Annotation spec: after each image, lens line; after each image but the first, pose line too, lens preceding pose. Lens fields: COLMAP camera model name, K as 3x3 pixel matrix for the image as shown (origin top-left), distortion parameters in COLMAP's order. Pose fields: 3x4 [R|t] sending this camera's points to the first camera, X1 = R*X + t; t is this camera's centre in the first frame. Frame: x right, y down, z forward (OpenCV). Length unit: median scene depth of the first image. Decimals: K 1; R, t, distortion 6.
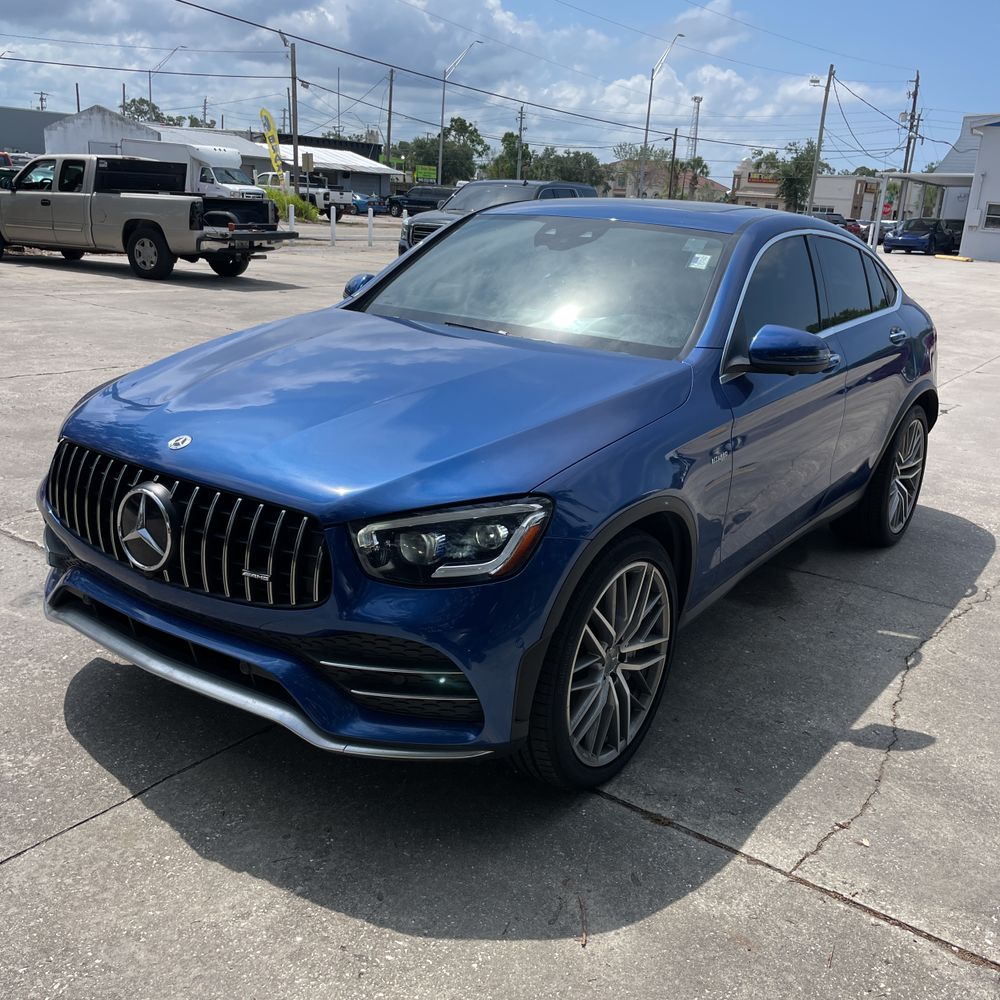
lens RADIAL K [[1010.1, 0, 504.4], [0, 1010.1, 498.0], [0, 0, 1]] dist [0.082851, -0.116790]
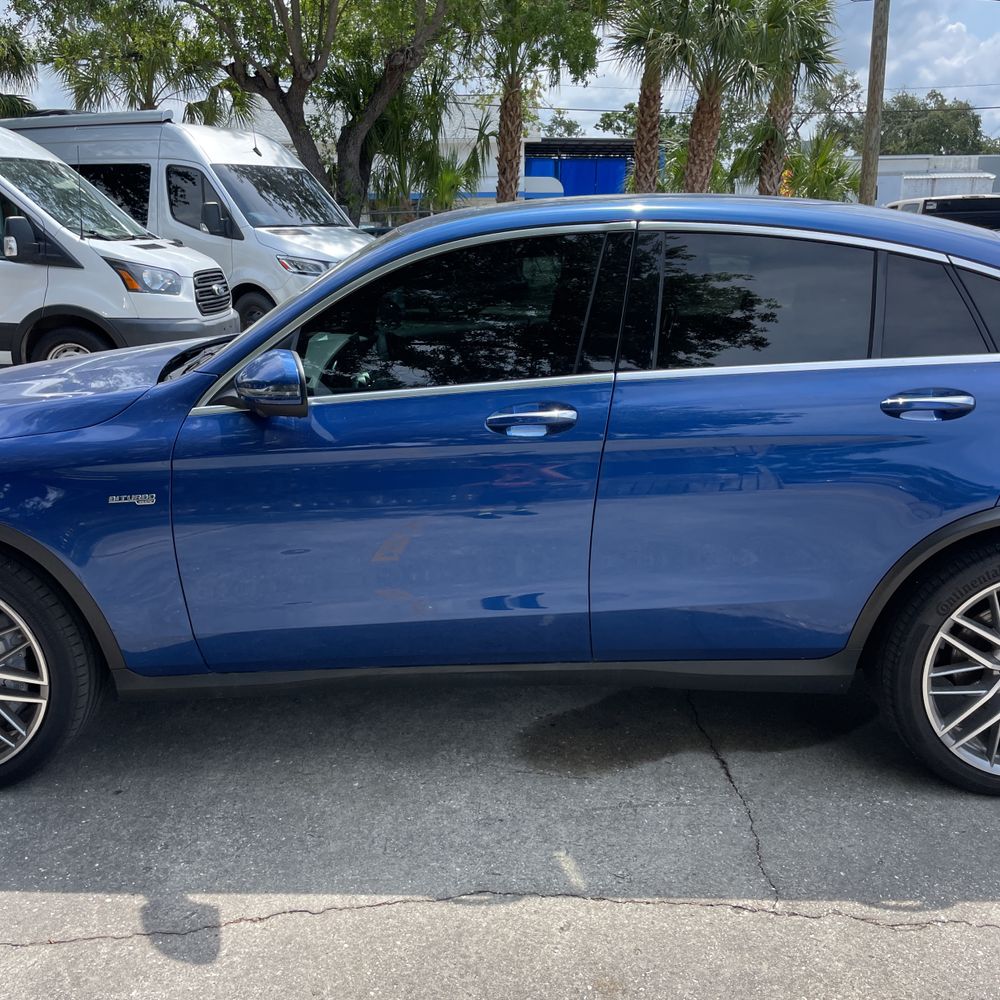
lens RADIAL K [[1019.8, 0, 498.2], [0, 1019.8, 501.9], [0, 0, 1]] dist [0.084046, -0.121443]
pose [[0.559592, 0.150543, -0.814981, 0.200628], [-0.188965, 0.980638, 0.051394, -0.025727], [0.806938, 0.125243, 0.577204, 0.139952]]
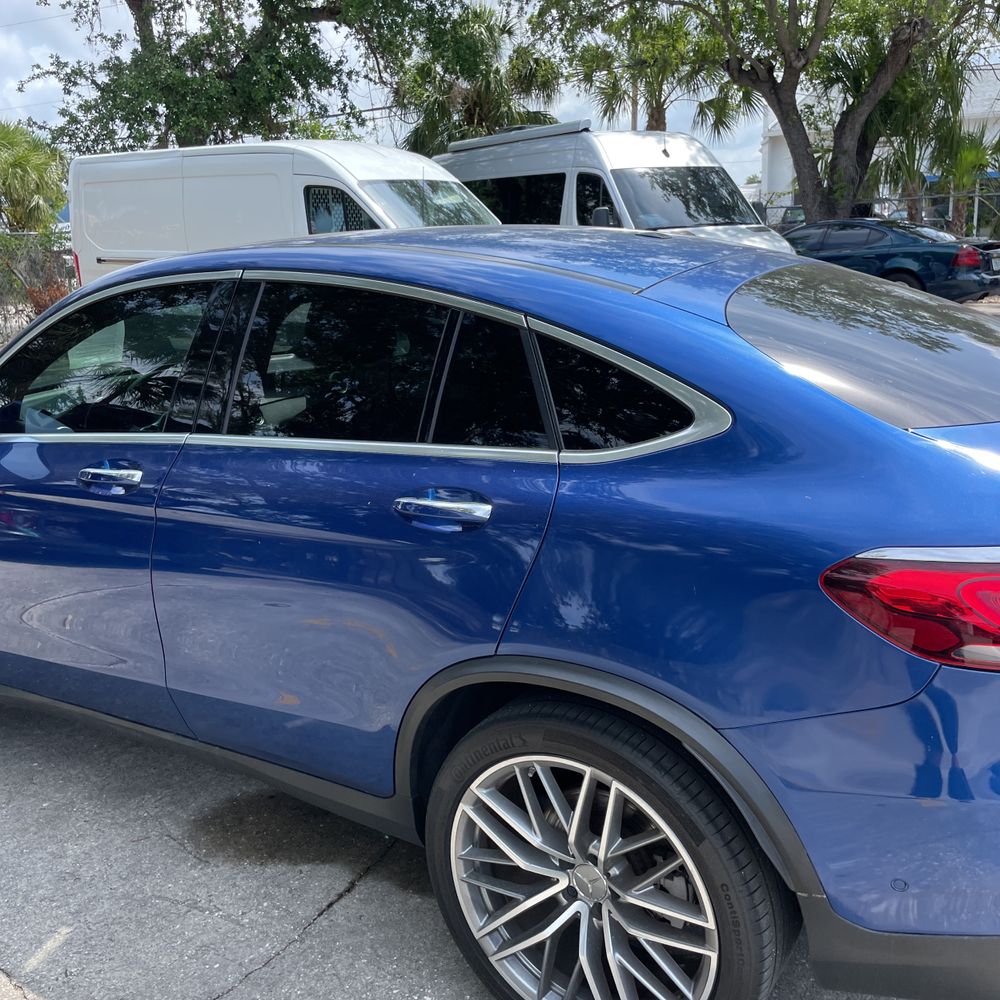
lens RADIAL K [[1017.6, 0, 510.0], [0, 1017.6, 496.8], [0, 0, 1]] dist [0.078046, -0.106906]
pose [[0.044076, 0.191268, -0.980548, 0.224746], [-0.237600, 0.955346, 0.175672, -0.068680], [0.970363, 0.225235, 0.087553, 0.277231]]
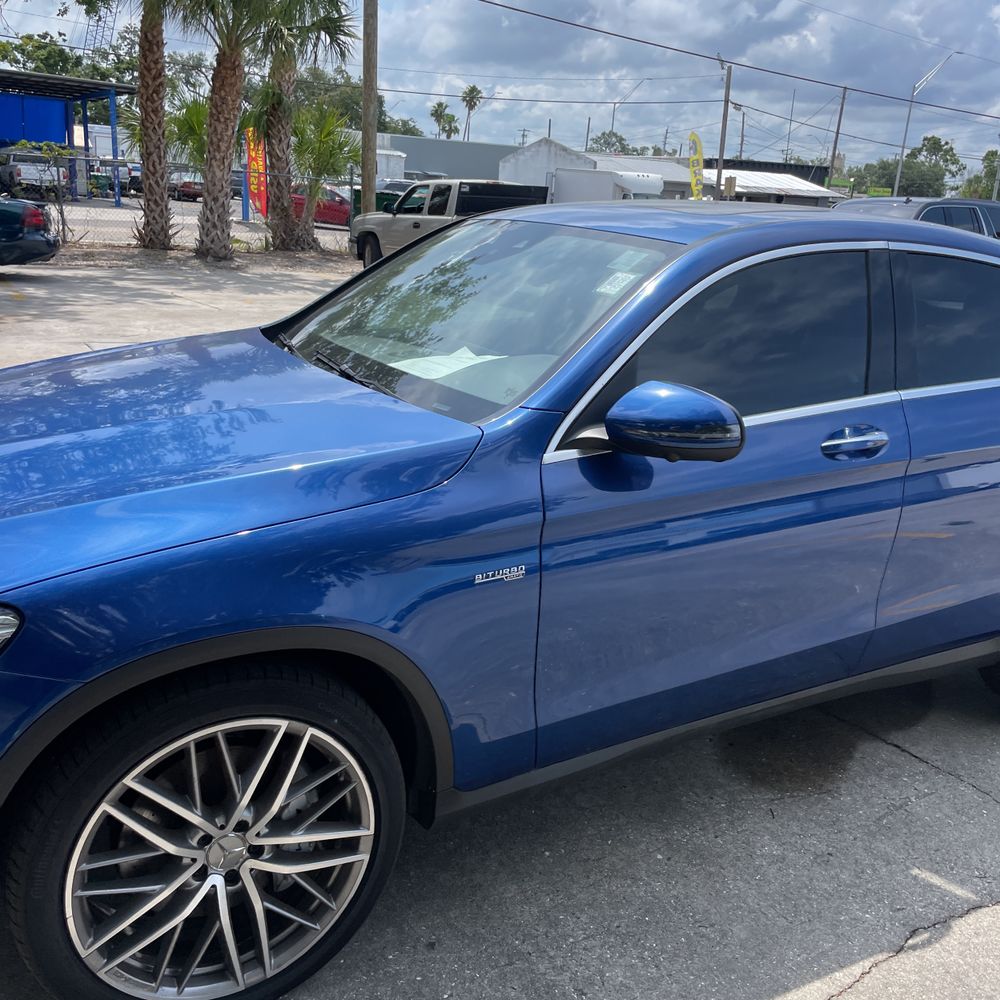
lens RADIAL K [[1016.0, 0, 500.0], [0, 1016.0, 500.0], [0, 0, 1]] dist [0.083466, -0.116415]
pose [[0.909030, 0.110477, -0.401820, 0.088338], [-0.119937, 0.992780, 0.001625, -0.016625], [0.399099, 0.046716, 0.915717, 0.072259]]
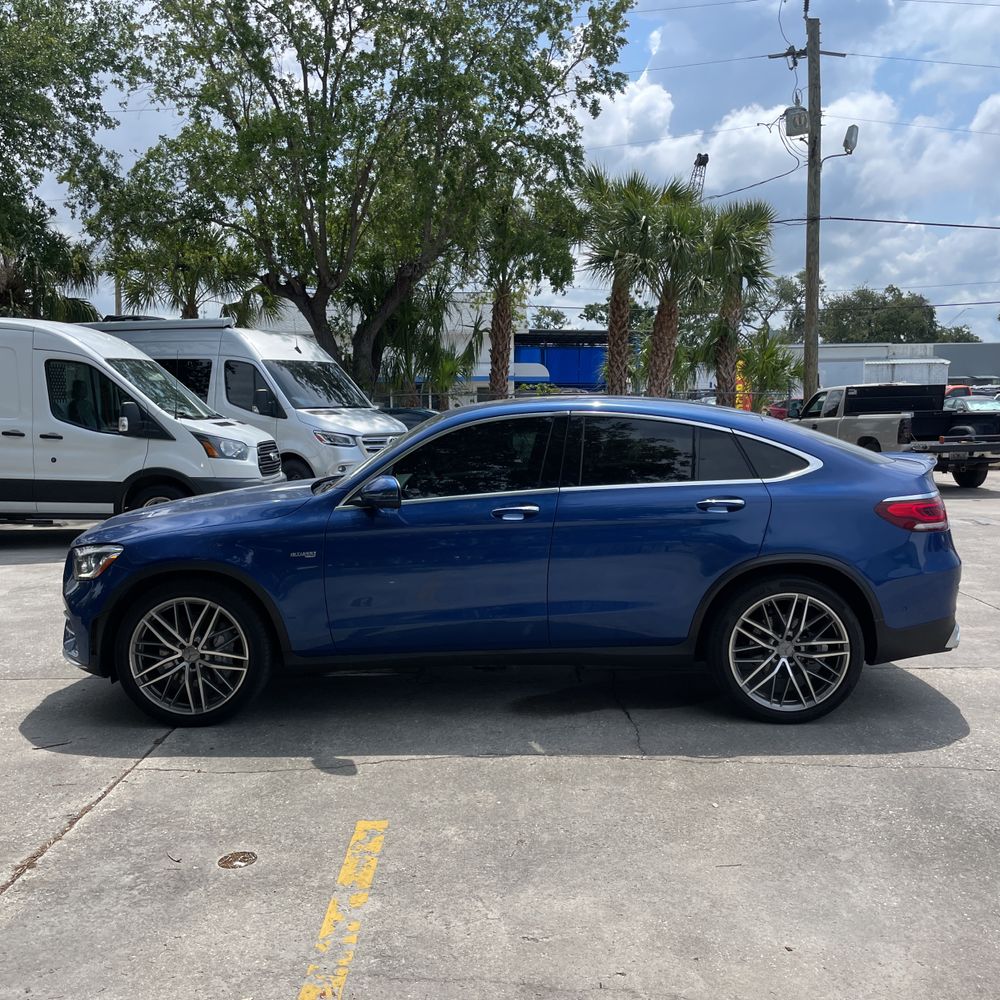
lens RADIAL K [[1016.0, 0, 500.0], [0, 1016.0, 500.0], [0, 0, 1]] dist [0.083466, -0.116415]
pose [[0.568287, 0.011158, -0.822754, 0.314318], [-0.187834, 0.975266, -0.116513, 0.000908], [0.801104, 0.220754, 0.556327, 0.064323]]
